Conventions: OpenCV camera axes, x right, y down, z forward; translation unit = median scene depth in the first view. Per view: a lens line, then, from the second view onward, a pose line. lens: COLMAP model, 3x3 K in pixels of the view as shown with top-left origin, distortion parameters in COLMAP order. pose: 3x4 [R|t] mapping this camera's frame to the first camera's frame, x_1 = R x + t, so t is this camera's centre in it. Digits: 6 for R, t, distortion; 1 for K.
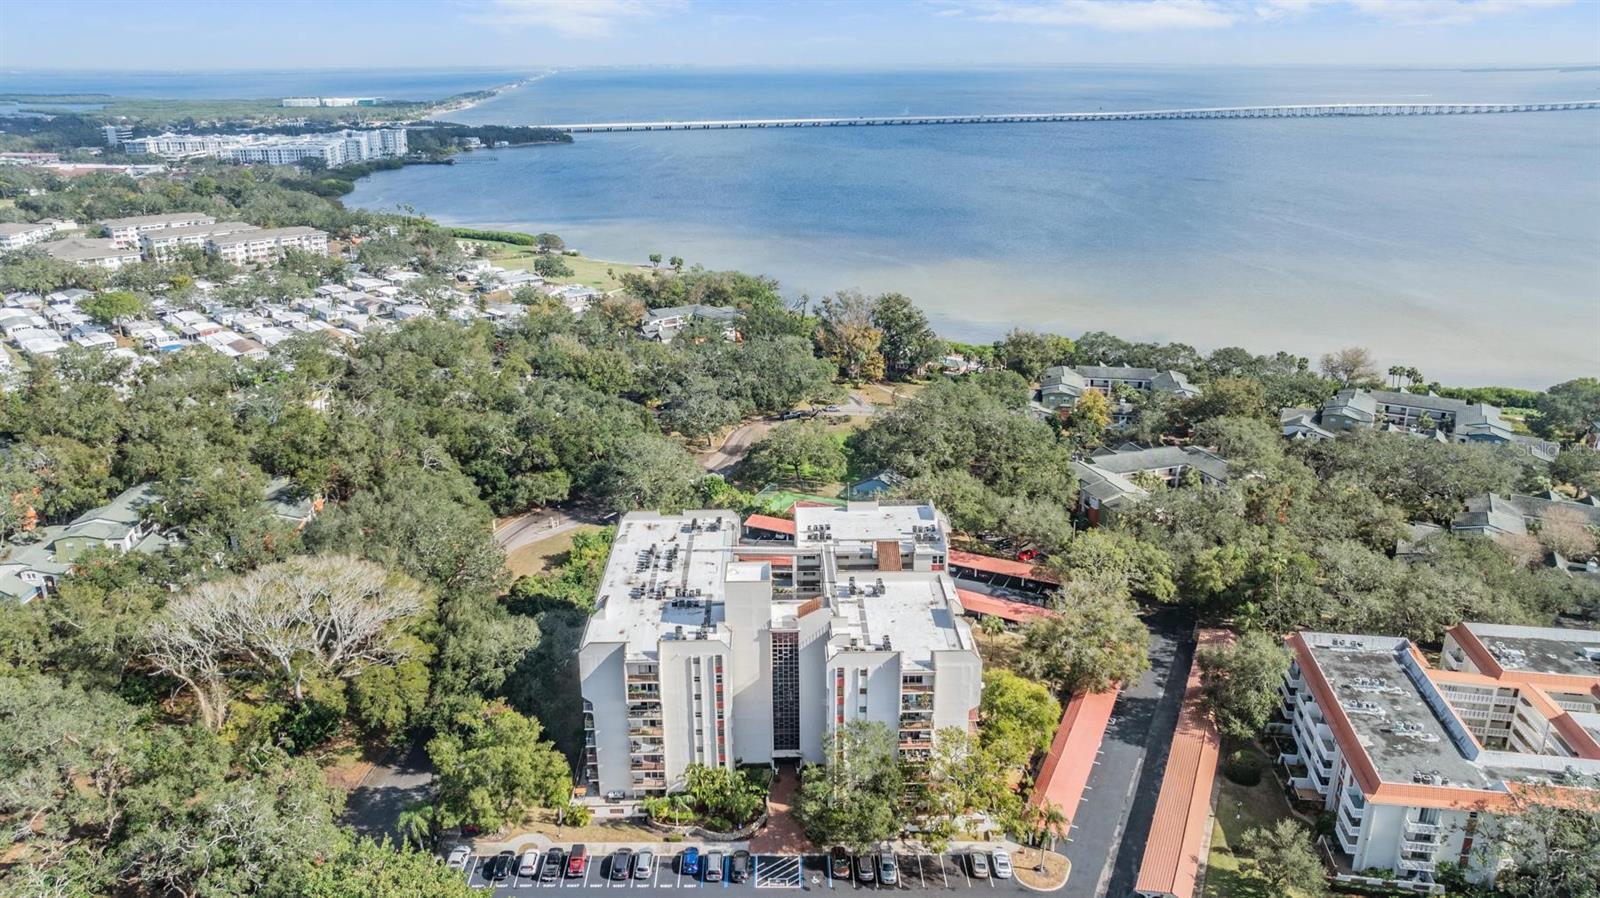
lens RADIAL K [[1097.9, 0, 800.0], [0, 1097.9, 449.0], [0, 0, 1]] dist [-0.022617, -0.000503]
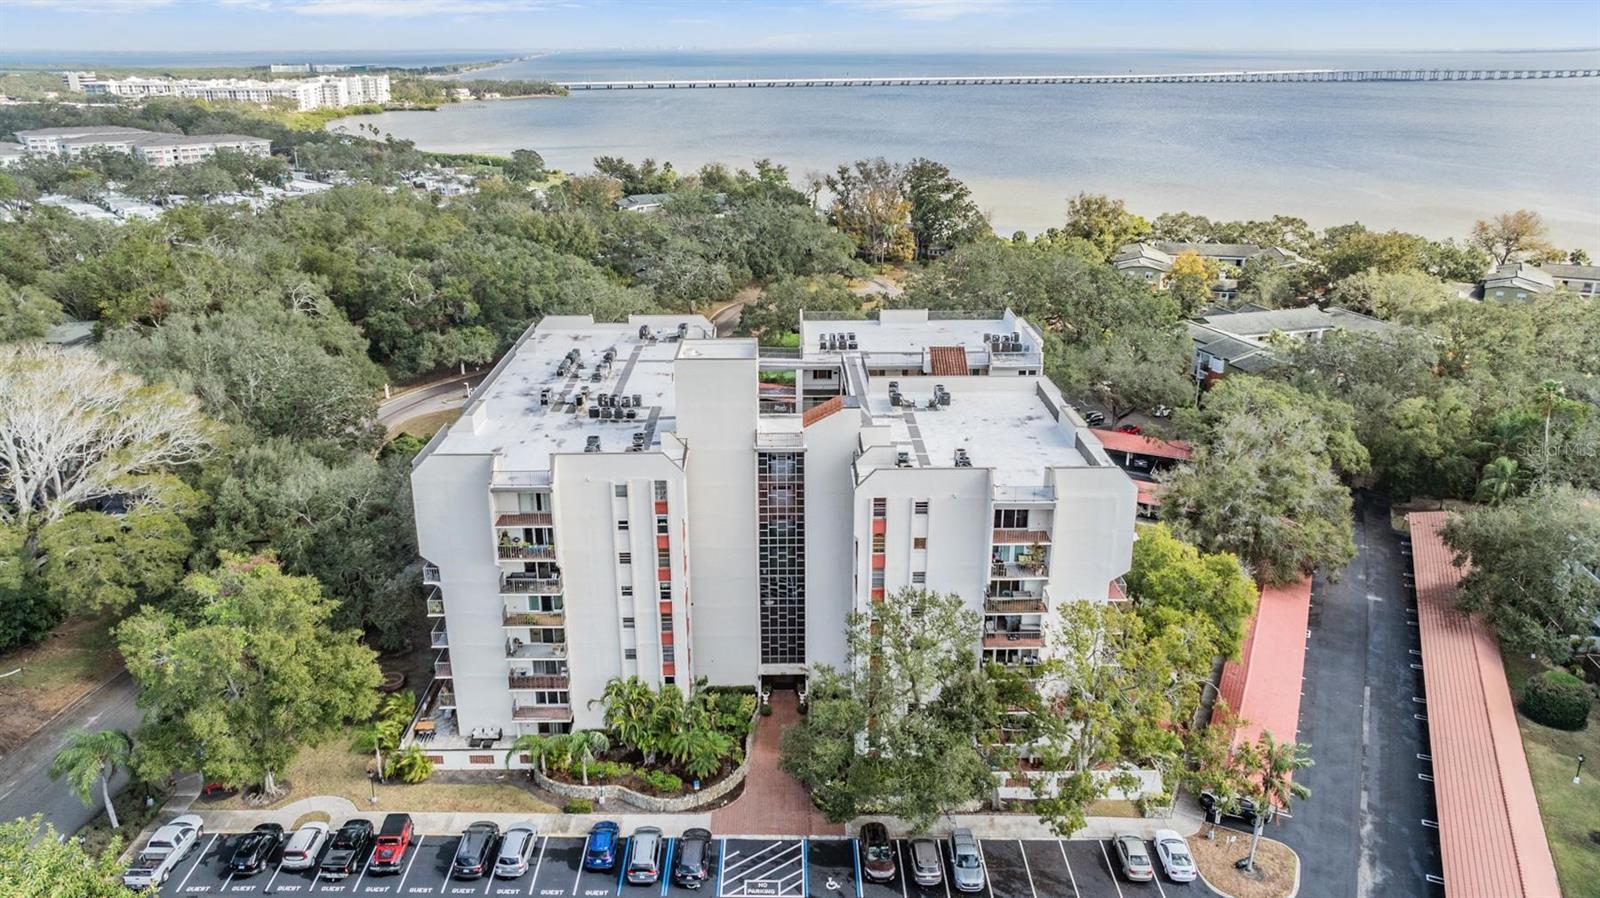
lens RADIAL K [[1131.7, 0, 800.0], [0, 1131.7, 449.0], [0, 0, 1]] dist [-0.027115, 0.001860]
pose [[0.999945, 0.005311, -0.009042, 0.001835], [-0.005249, 0.999962, 0.006932, 0.159540], [0.009079, -0.006885, 0.999935, 0.404600]]
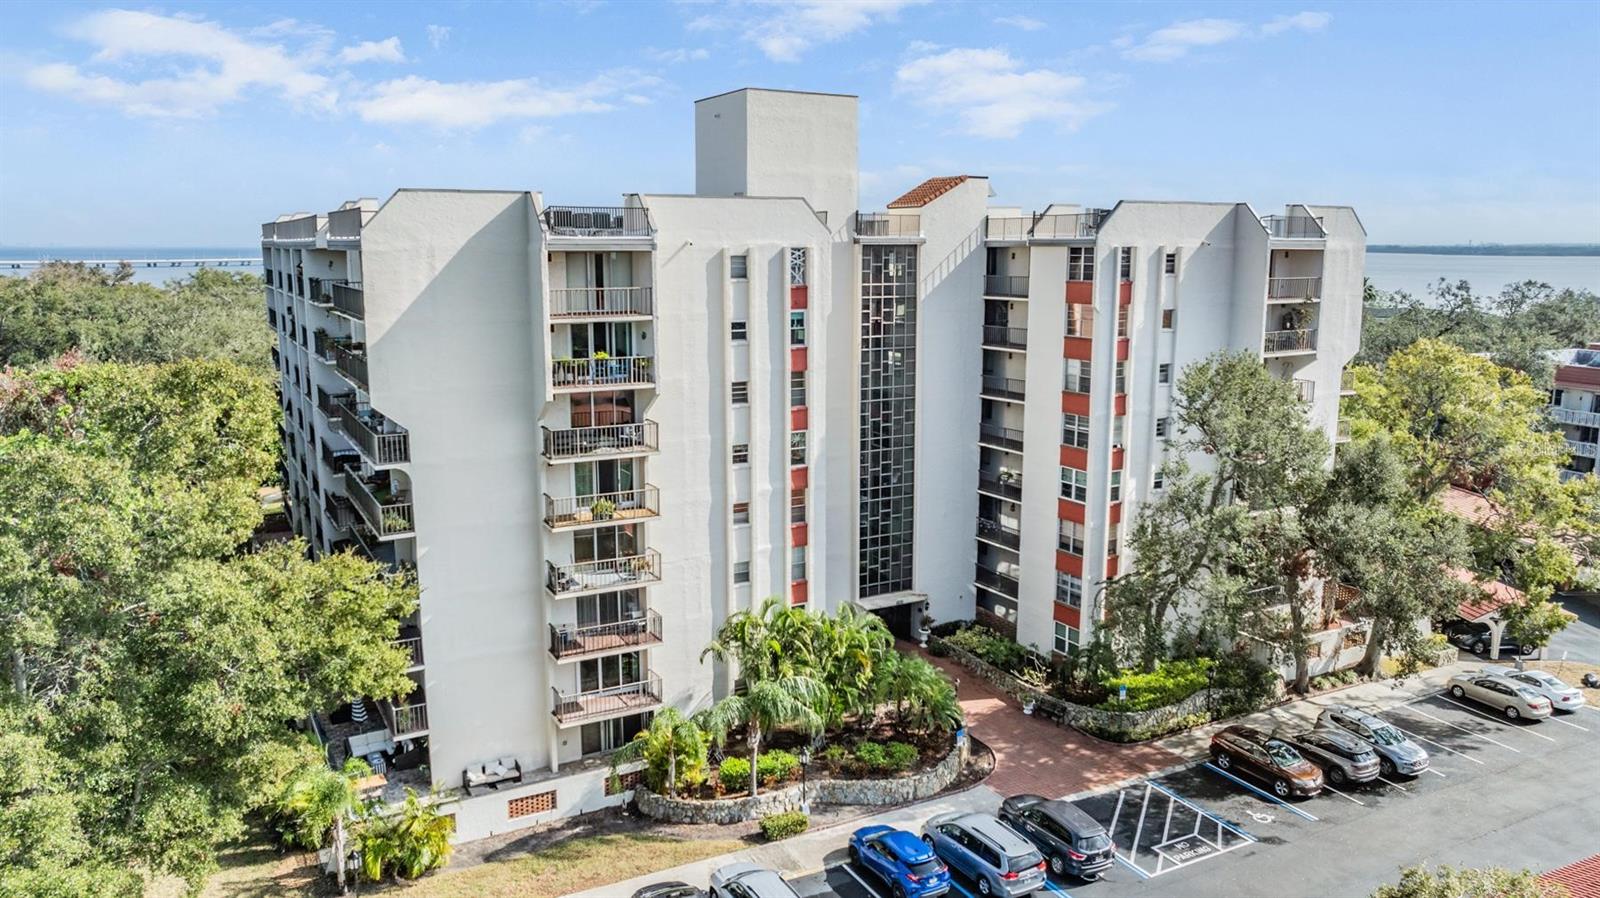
lens RADIAL K [[1131.7, 0, 800.0], [0, 1131.7, 449.0], [0, 0, 1]] dist [-0.027115, 0.001860]
pose [[0.887185, -0.076746, 0.454987, -0.224722], [0.145711, 0.982211, -0.118447, 0.275596], [-0.437803, 0.171381, 0.882585, 0.671907]]
